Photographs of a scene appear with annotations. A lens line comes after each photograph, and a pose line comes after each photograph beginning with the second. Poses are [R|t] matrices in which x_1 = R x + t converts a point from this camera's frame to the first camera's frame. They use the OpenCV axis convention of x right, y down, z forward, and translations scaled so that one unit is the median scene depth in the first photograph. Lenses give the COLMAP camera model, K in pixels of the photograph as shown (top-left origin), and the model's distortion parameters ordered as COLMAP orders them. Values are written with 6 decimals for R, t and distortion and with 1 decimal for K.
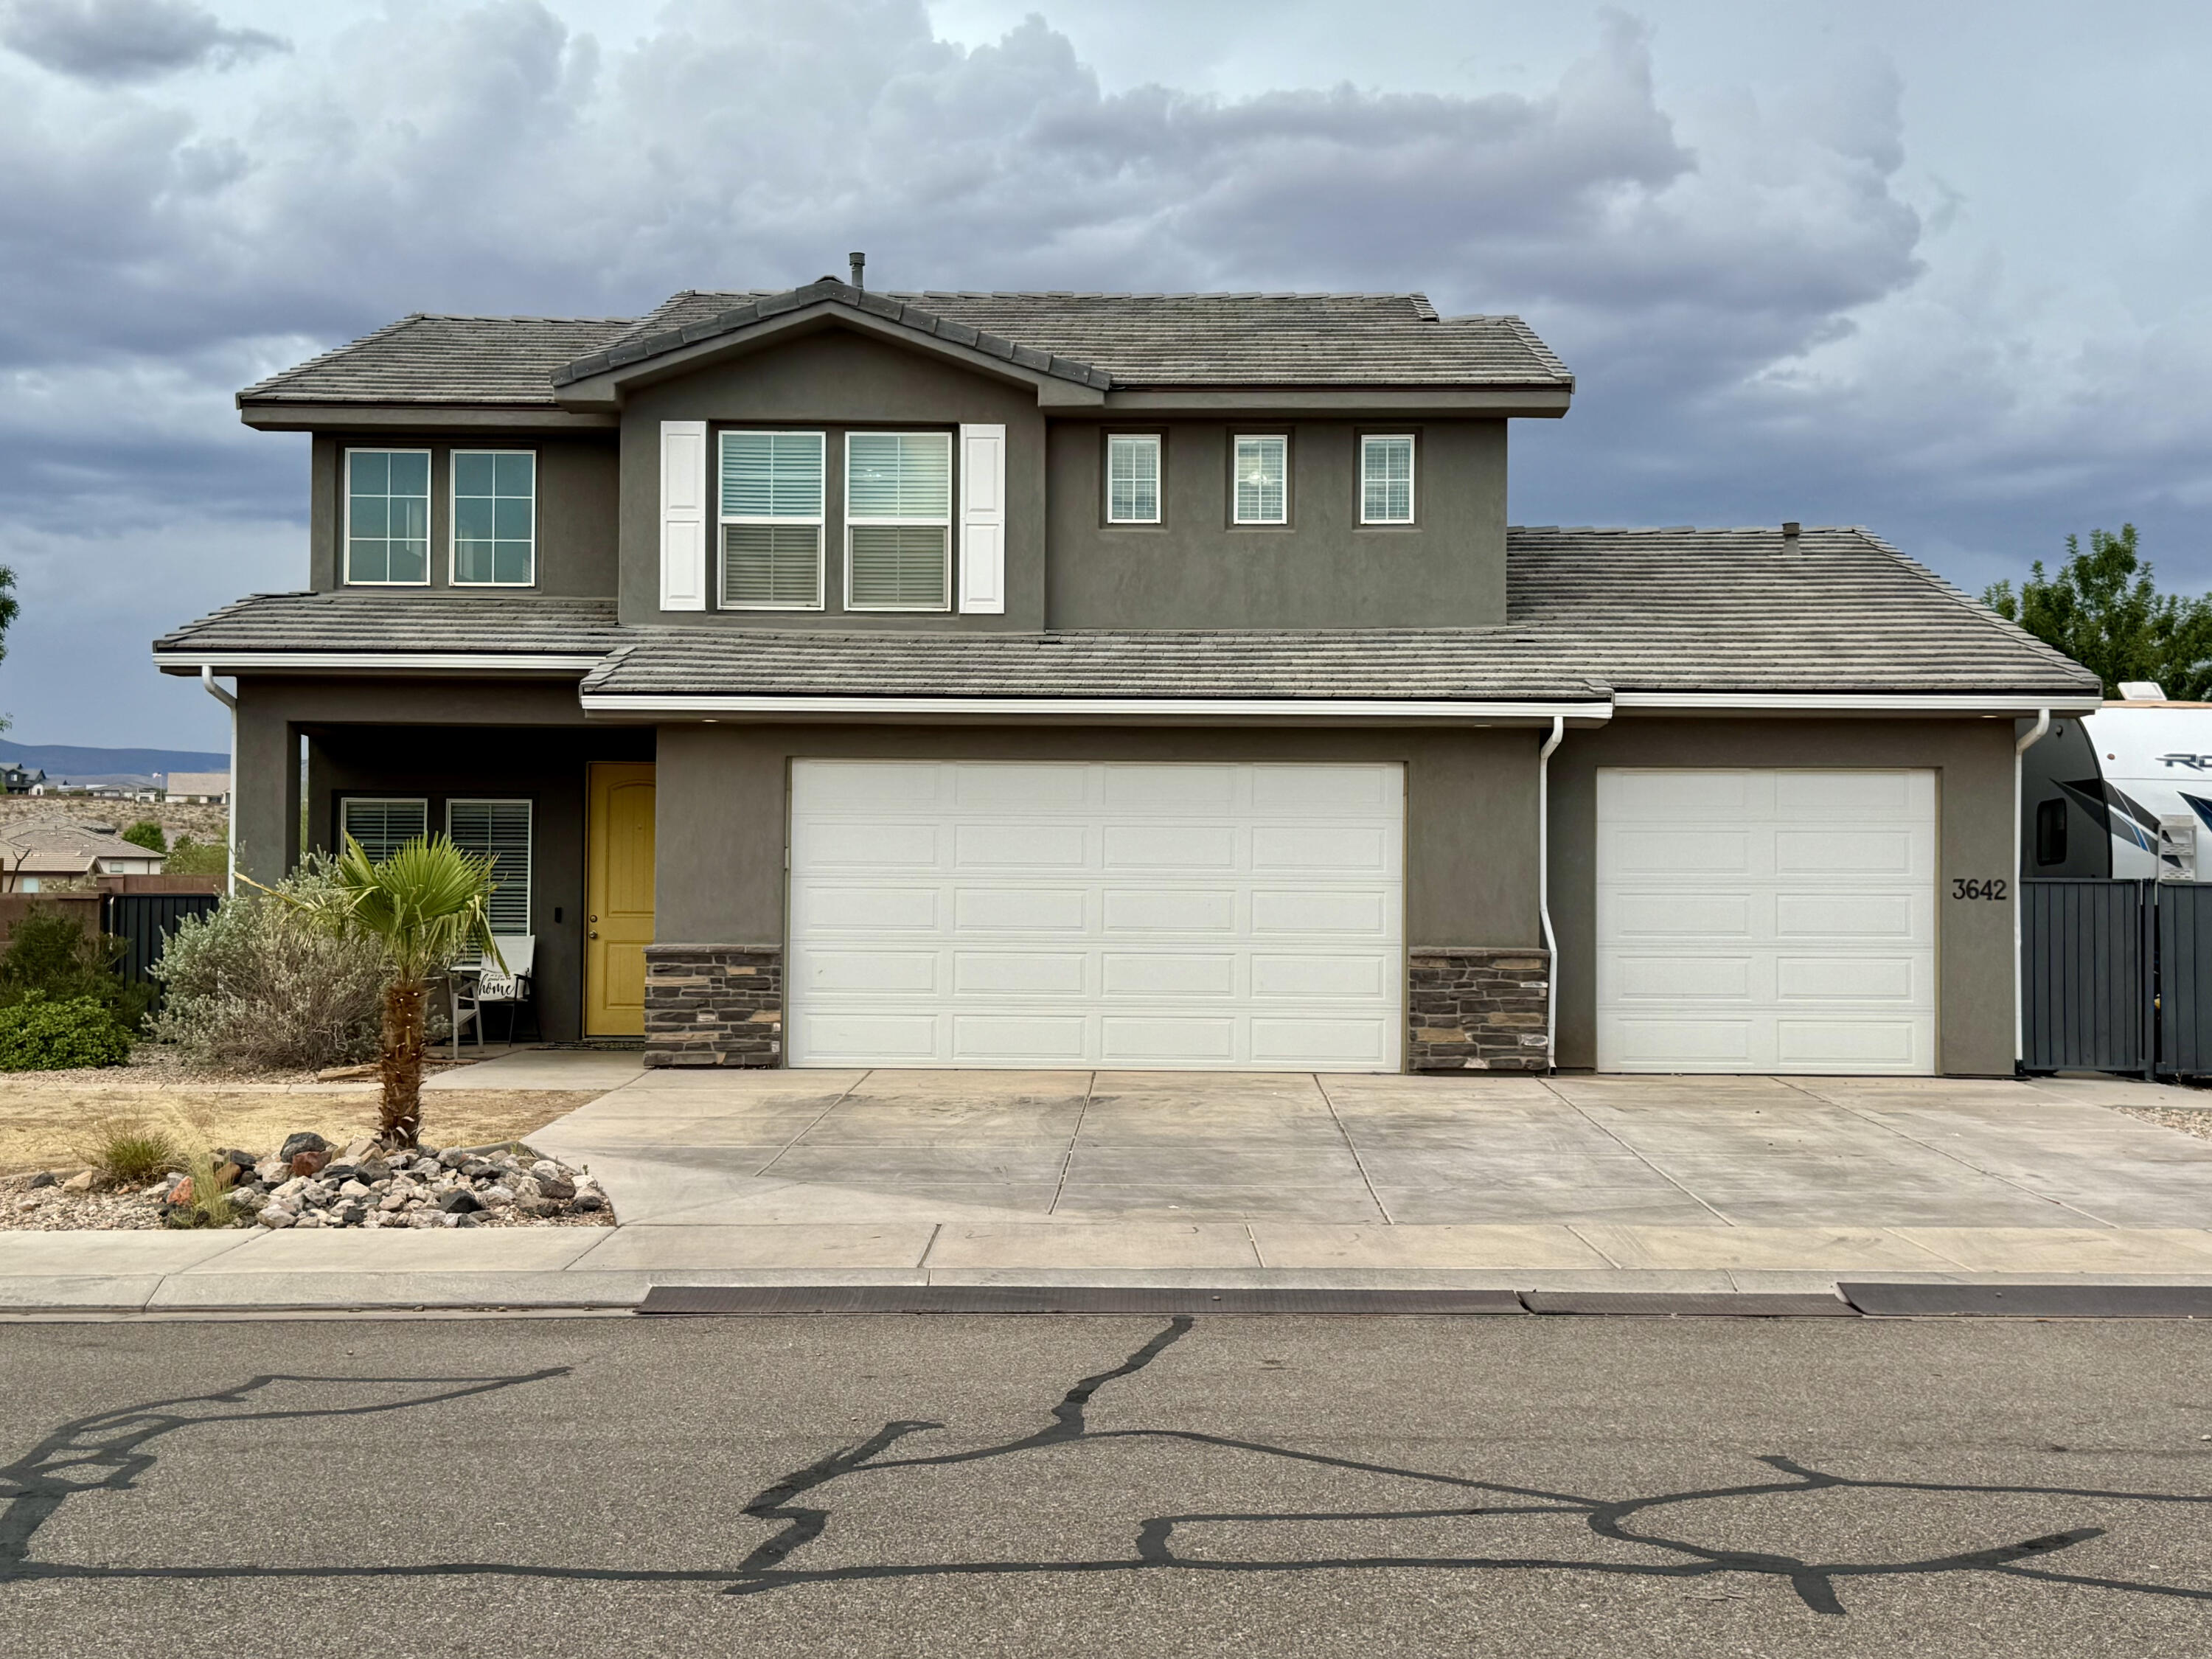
lens RADIAL K [[2888.0, 0, 1107.1], [0, 2888.0, 830.0], [0, 0, 1]] dist [0.088657, 0.000000]
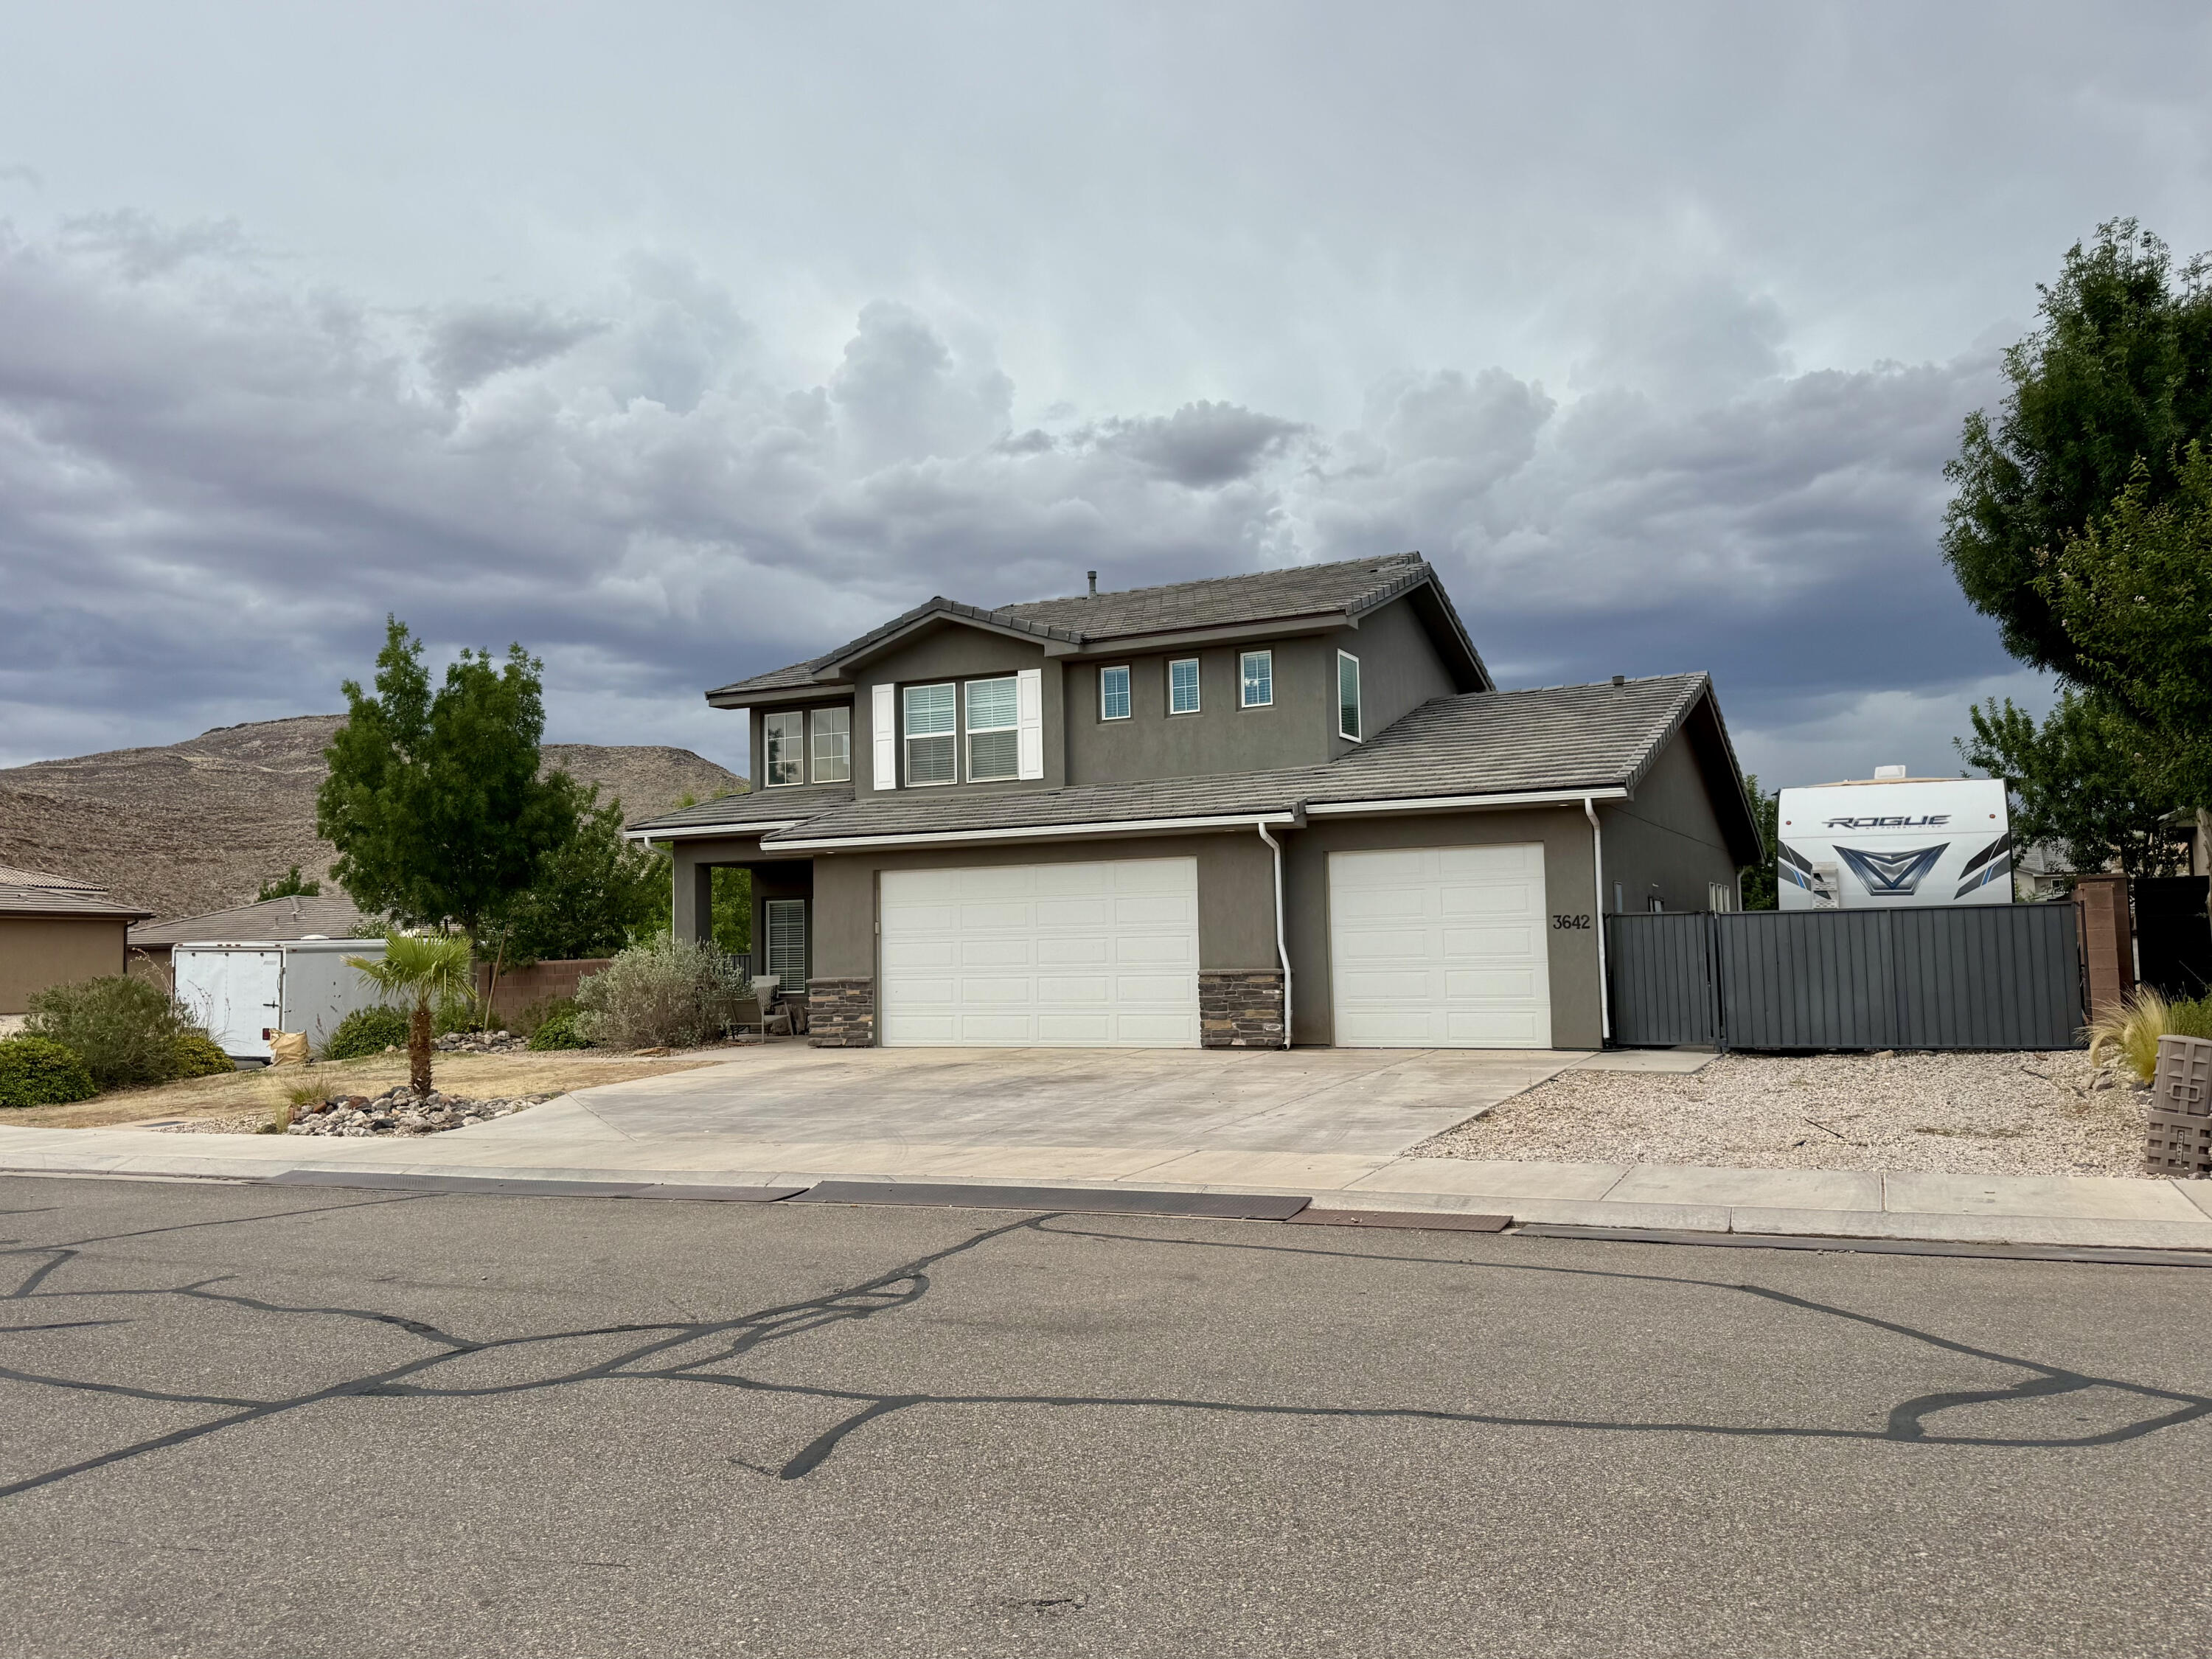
lens RADIAL K [[1689.0, 0, 1106.5], [0, 1689.0, 830.2], [0, 0, 1]] dist [0.091209, -0.000074]
pose [[0.904091, -0.058009, -0.423384, 0.443656], [0.040754, 0.997932, -0.049703, 0.007231], [0.425392, 0.027682, 0.904586, 0.118532]]
